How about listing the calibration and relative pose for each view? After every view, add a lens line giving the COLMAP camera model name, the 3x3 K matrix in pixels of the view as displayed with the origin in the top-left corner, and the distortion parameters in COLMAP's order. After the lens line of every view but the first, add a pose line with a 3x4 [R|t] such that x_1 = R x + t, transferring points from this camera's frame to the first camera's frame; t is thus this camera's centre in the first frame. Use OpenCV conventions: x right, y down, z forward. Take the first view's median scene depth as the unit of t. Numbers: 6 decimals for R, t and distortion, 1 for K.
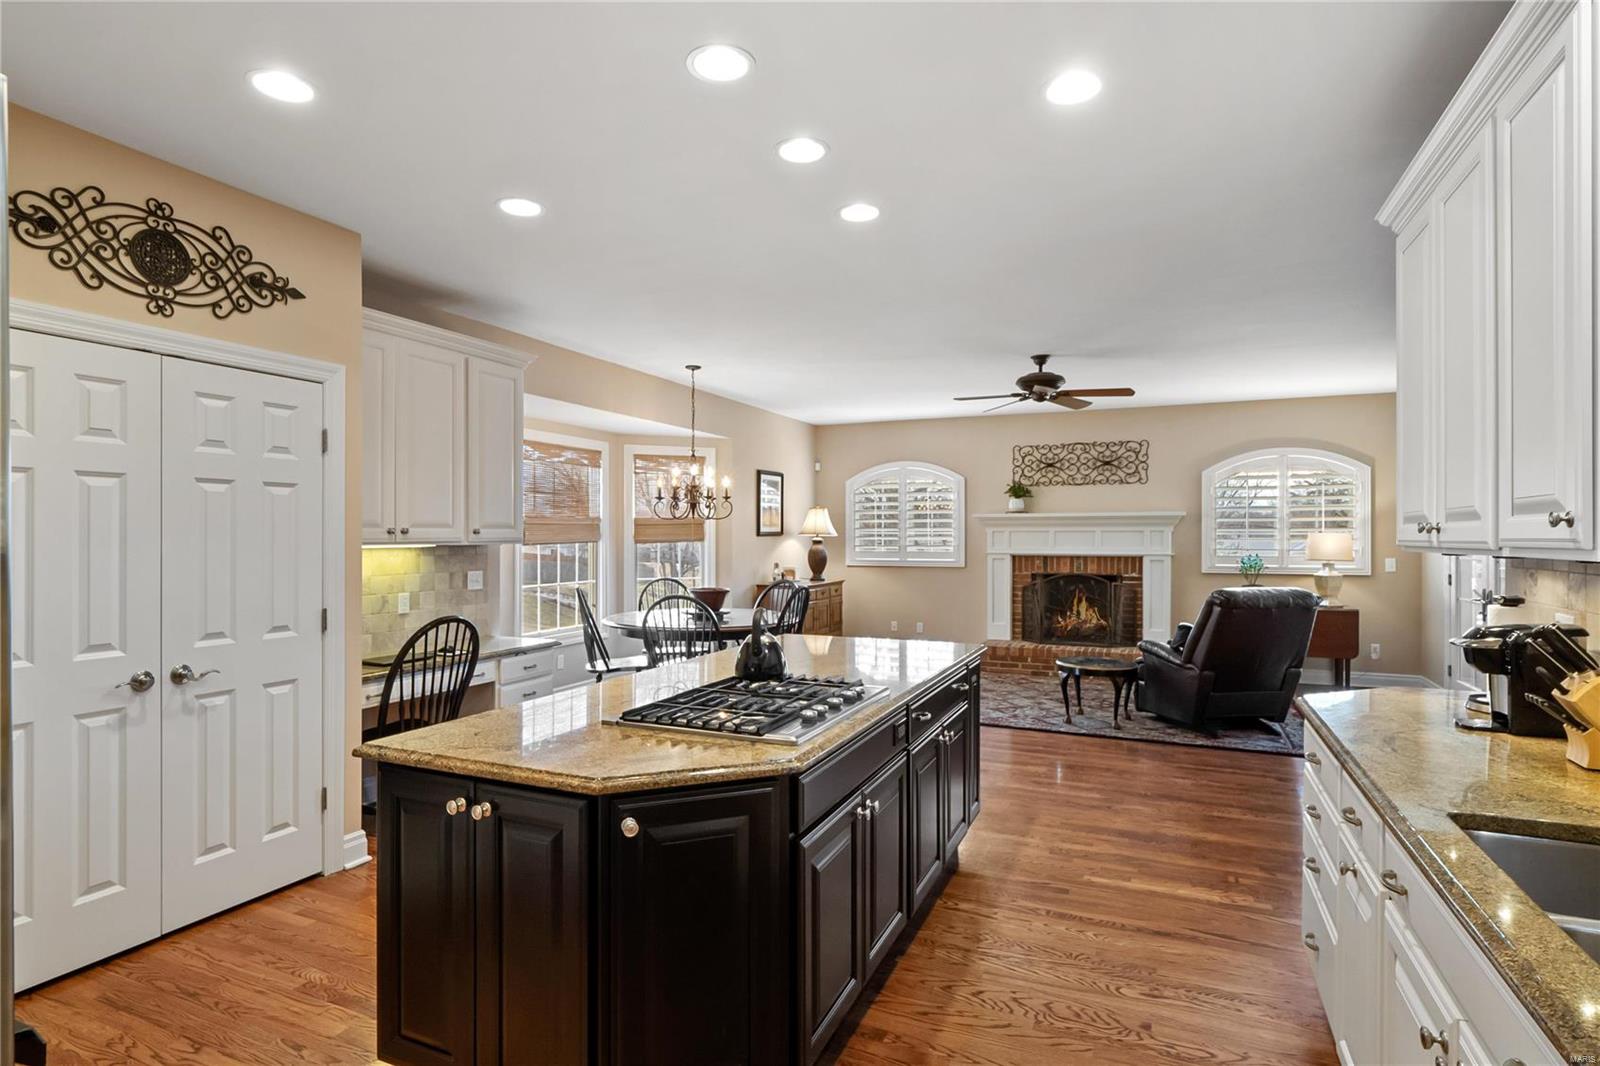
lens RADIAL K [[824.6, 0, 792.3], [0, 824.6, 534.8], [0, 0, 1]] dist [0.000404, -0.000191]
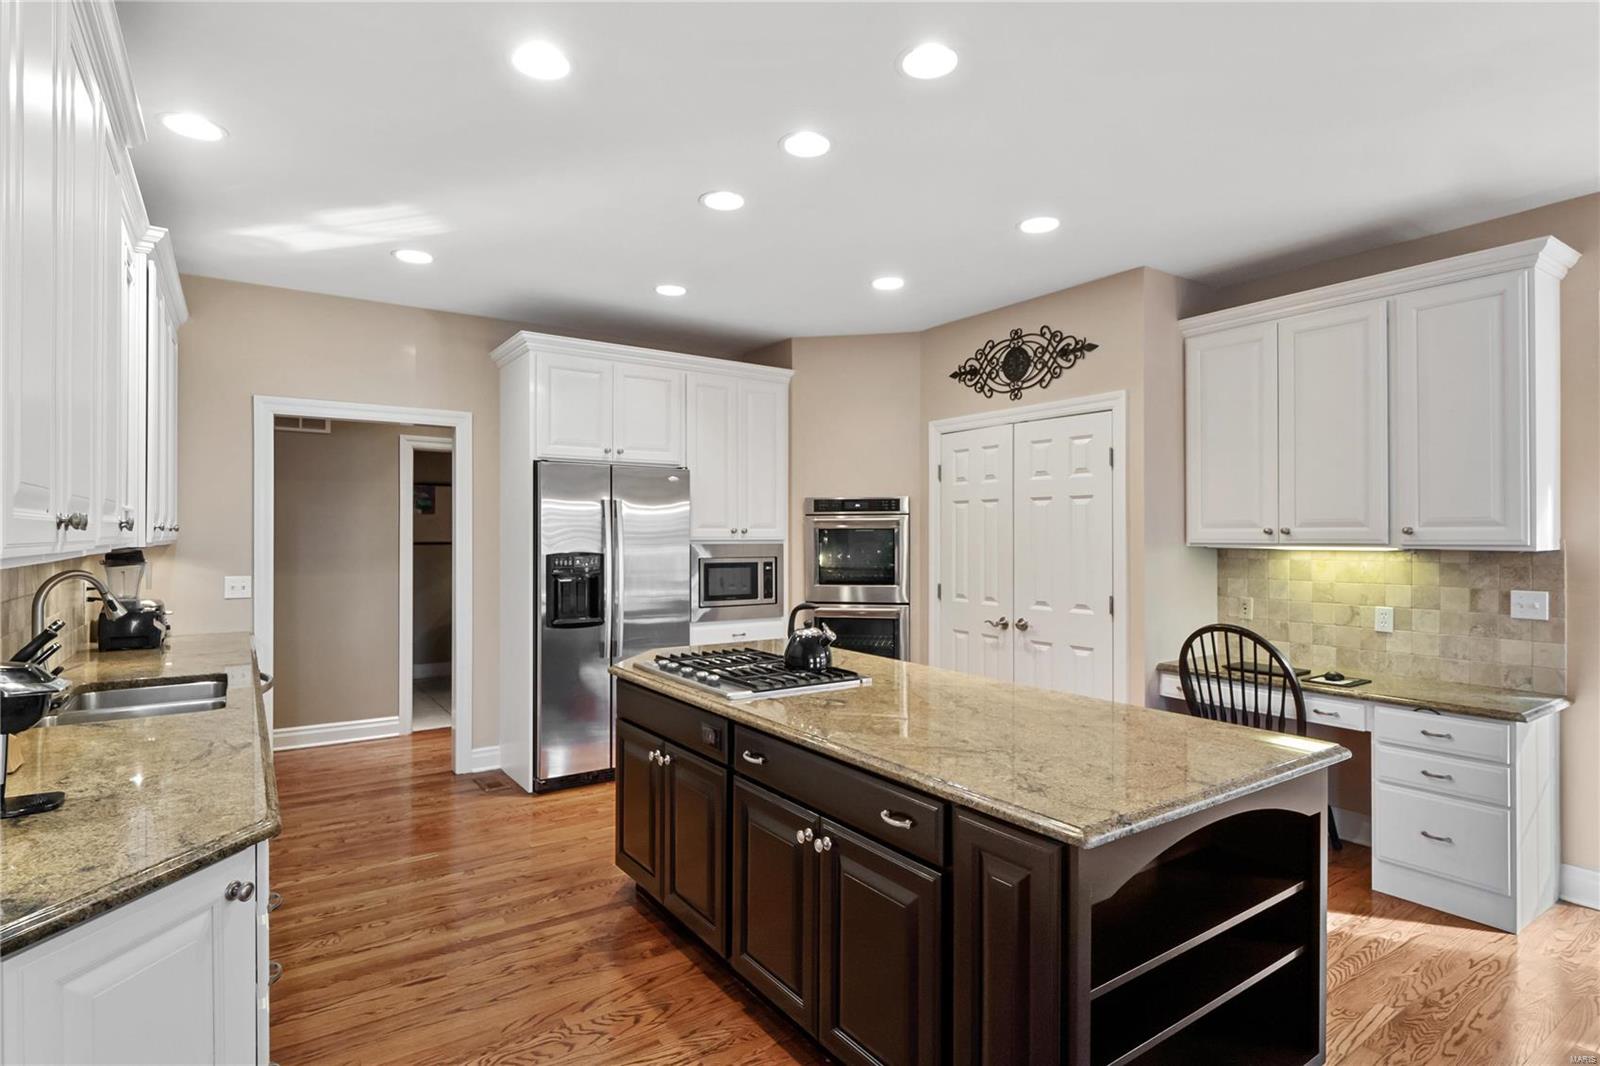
lens RADIAL K [[824.6, 0, 793.1], [0, 824.6, 532.2], [0, 0, 1]] dist [0.000404, -0.000191]
pose [[-0.523681, -0.007603, -0.851880, 0.784728], [-0.002833, 0.999970, -0.007183, 0.006367], [0.851910, -0.001348, -0.523687, 1.376807]]
